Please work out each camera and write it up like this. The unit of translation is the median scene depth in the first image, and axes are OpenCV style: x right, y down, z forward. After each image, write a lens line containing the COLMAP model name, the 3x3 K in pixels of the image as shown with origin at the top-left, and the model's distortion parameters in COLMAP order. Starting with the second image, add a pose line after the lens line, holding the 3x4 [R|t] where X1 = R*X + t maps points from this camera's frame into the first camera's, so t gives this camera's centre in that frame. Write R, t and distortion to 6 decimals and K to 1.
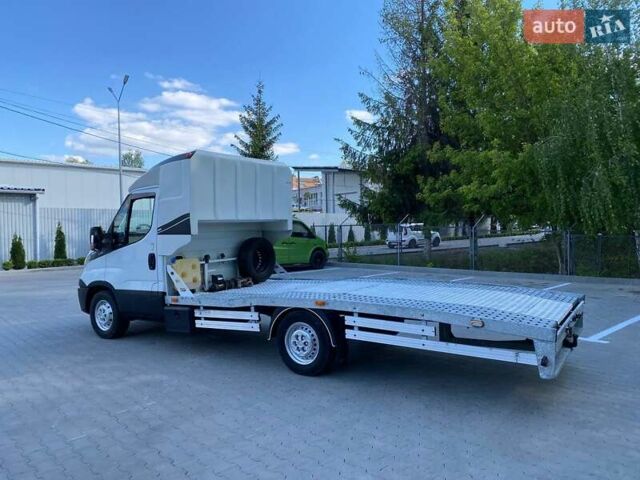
lens RADIAL K [[527.2, 0, 314.4], [0, 527.2, 239.1], [0, 0, 1]] dist [0.028860, -0.008226]
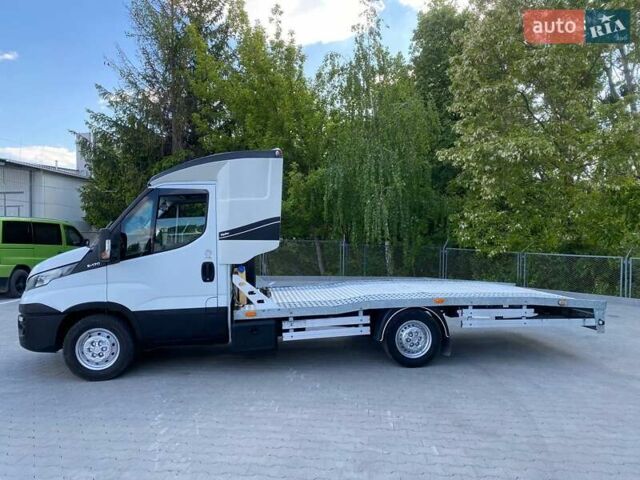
lens RADIAL K [[527.2, 0, 314.4], [0, 527.2, 239.1], [0, 0, 1]] dist [0.028860, -0.008226]
pose [[0.693649, 0.014726, 0.720162, -0.854089], [-0.001810, 0.999823, -0.018702, 0.006138], [-0.720311, 0.011669, 0.693553, 0.320746]]
